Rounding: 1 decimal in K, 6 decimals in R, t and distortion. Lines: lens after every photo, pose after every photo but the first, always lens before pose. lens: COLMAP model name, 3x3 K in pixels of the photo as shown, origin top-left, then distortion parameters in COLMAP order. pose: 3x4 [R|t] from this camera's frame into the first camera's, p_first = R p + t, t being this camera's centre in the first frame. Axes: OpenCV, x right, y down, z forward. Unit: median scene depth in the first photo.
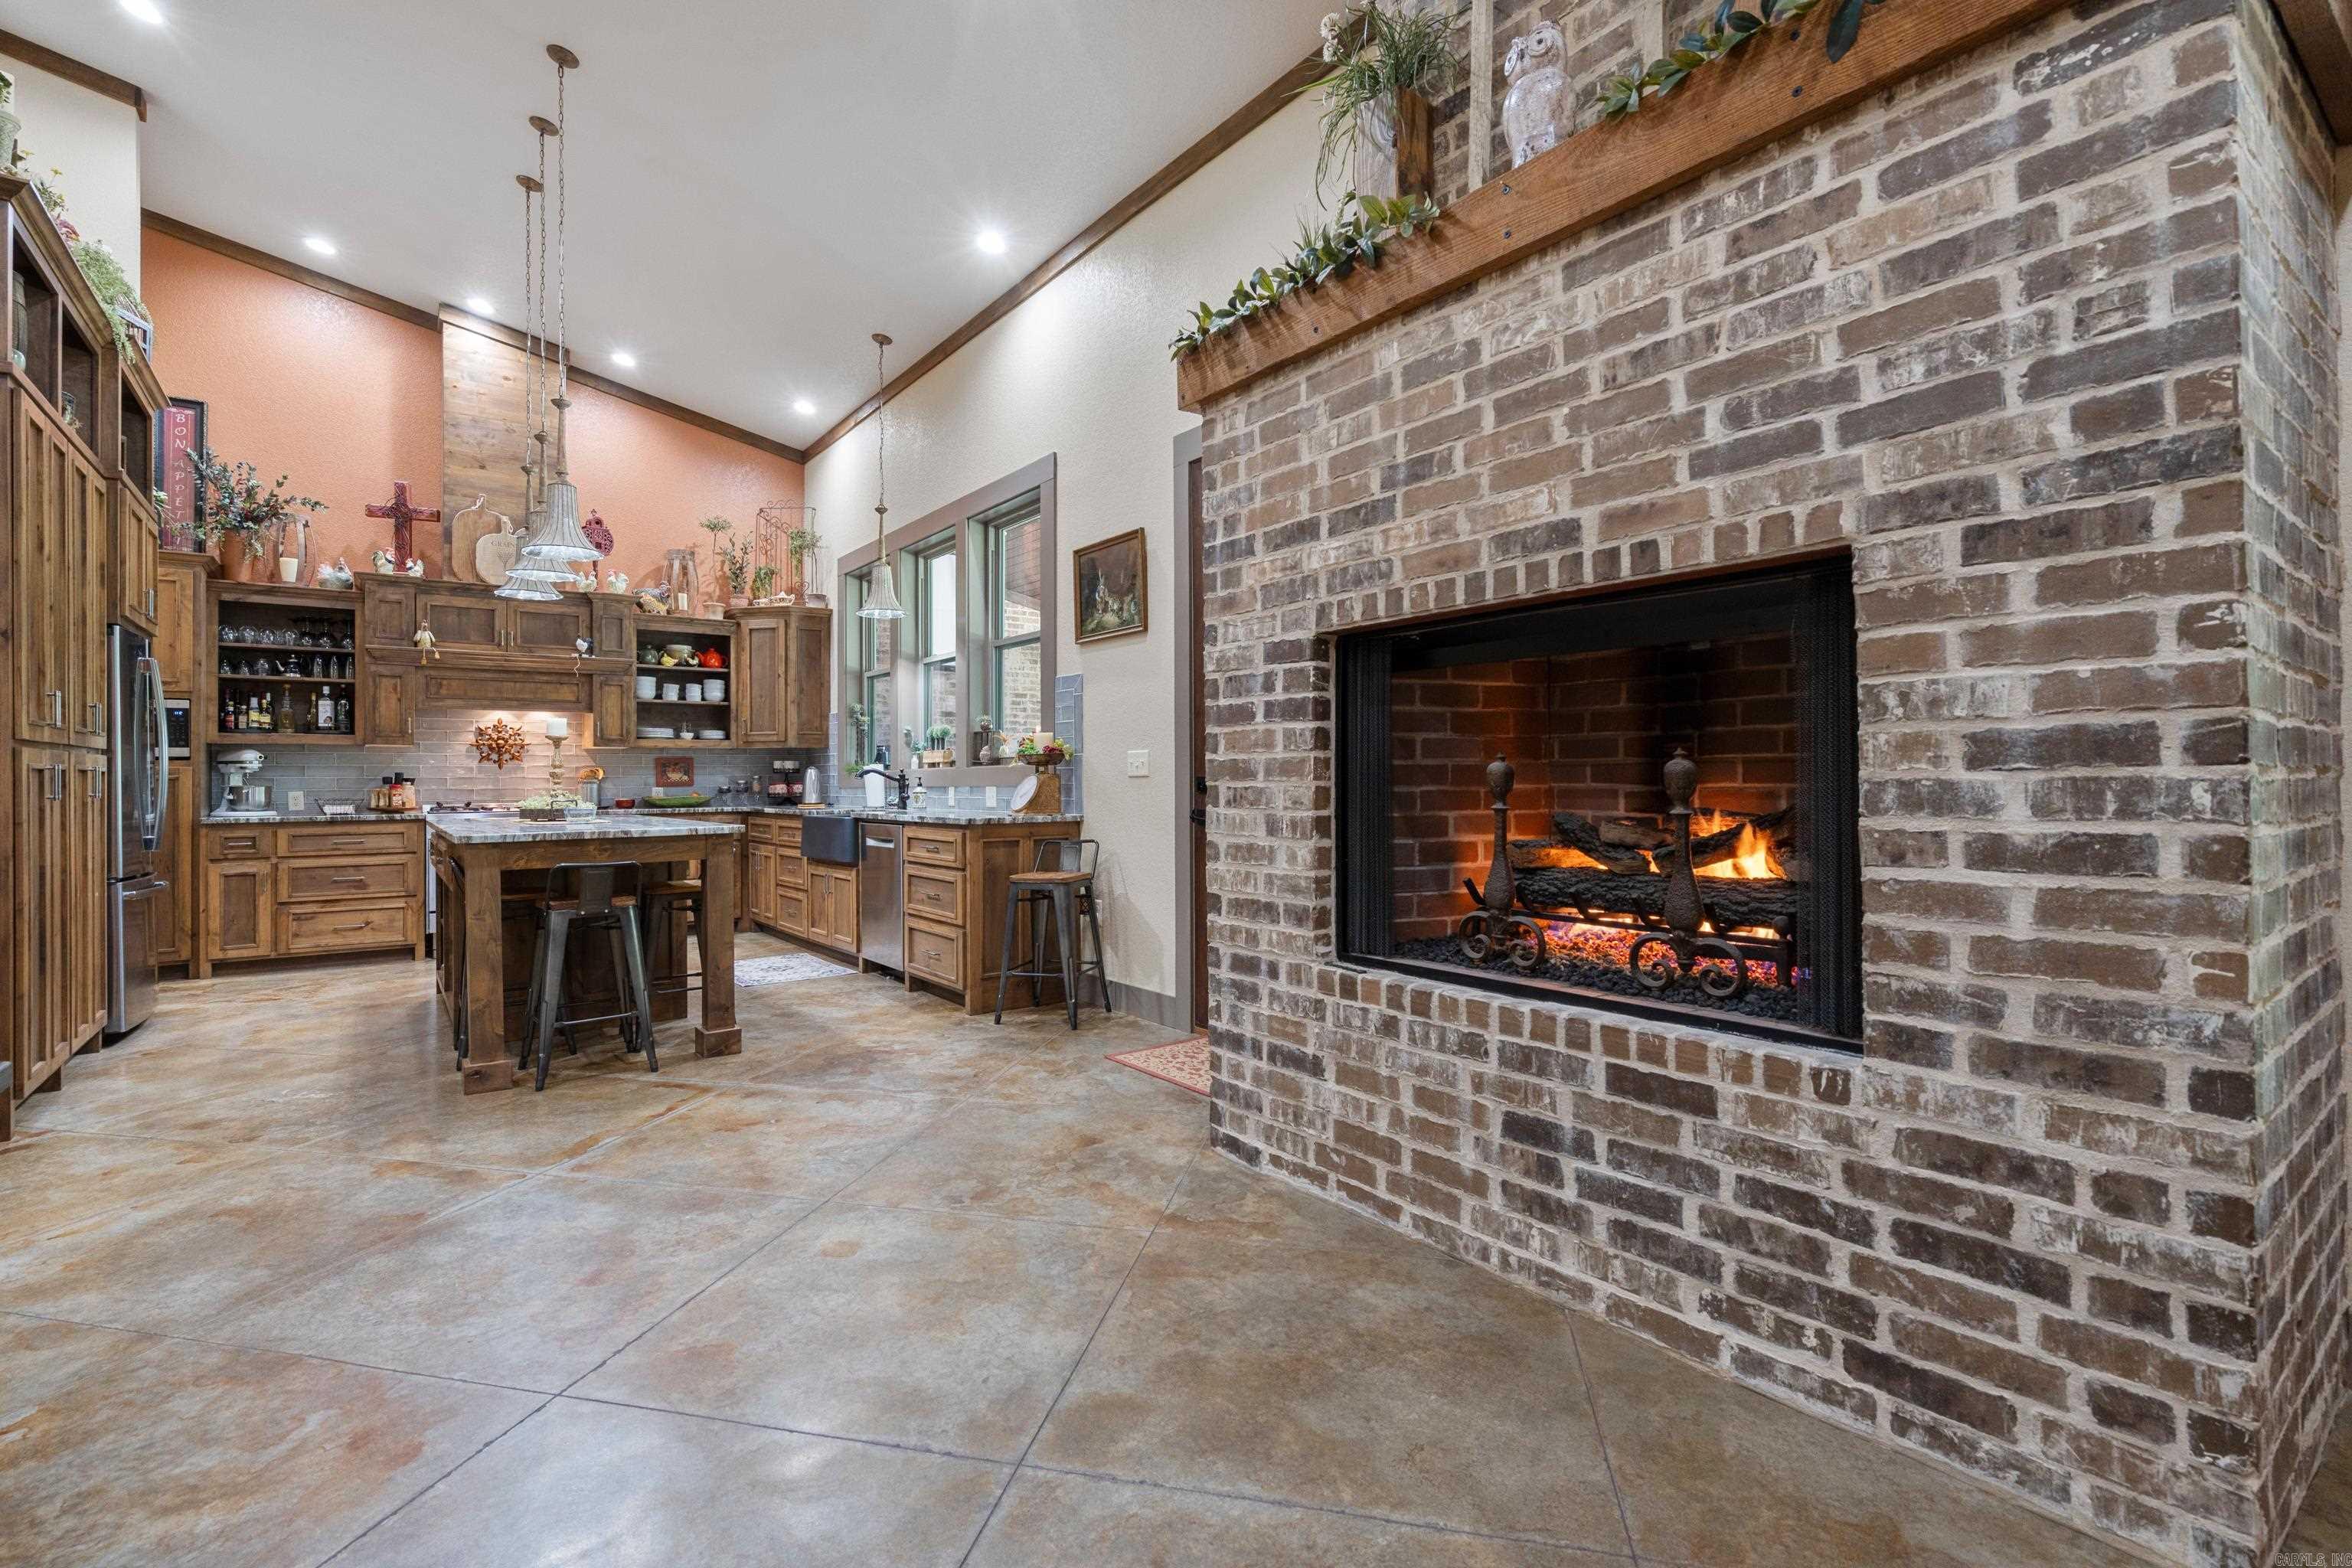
lens RADIAL K [[1080.2, 0, 1187.1], [0, 1080.2, 771.8], [0, 0, 1]] dist [-0.007124, 0.003601]
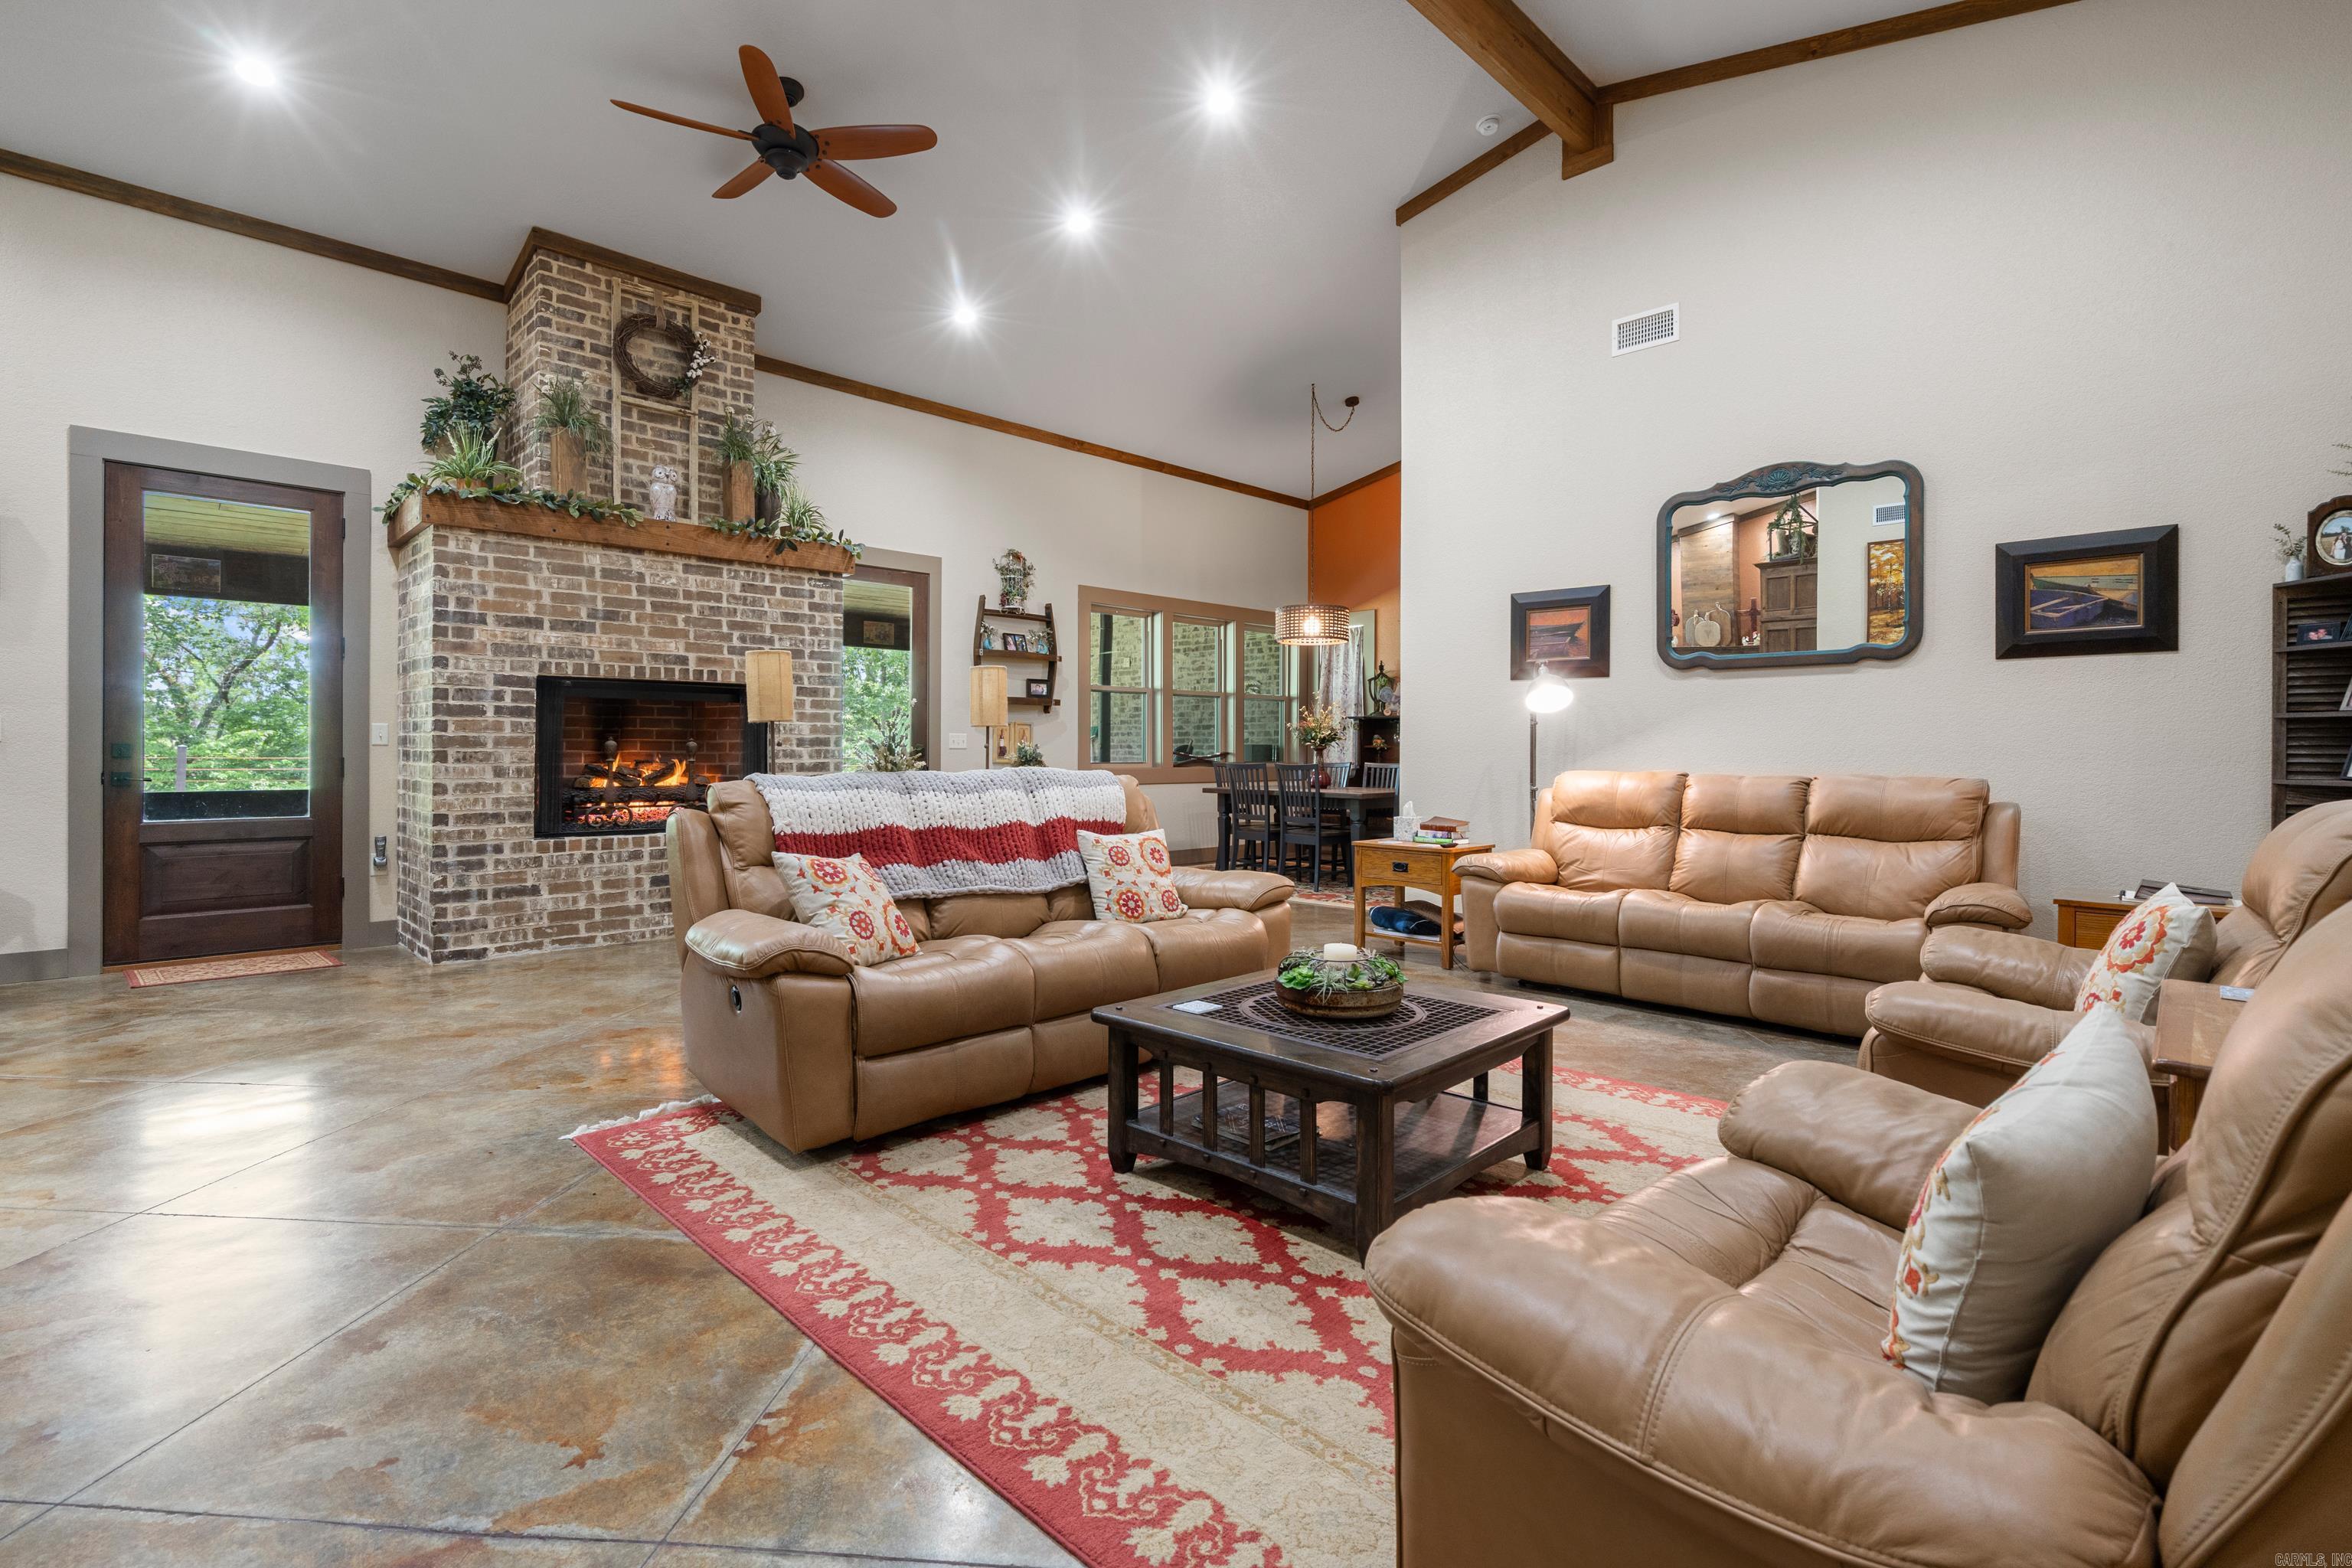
lens RADIAL K [[1080.2, 0, 1170.9], [0, 1080.2, 755.6], [0, 0, 1]] dist [-0.007124, 0.003601]
pose [[-0.148481, 0.000856, 0.988915, -2.237538], [-0.009491, 0.999952, -0.002291, 0.016895], [-0.988870, -0.009726, -0.148466, 0.141212]]
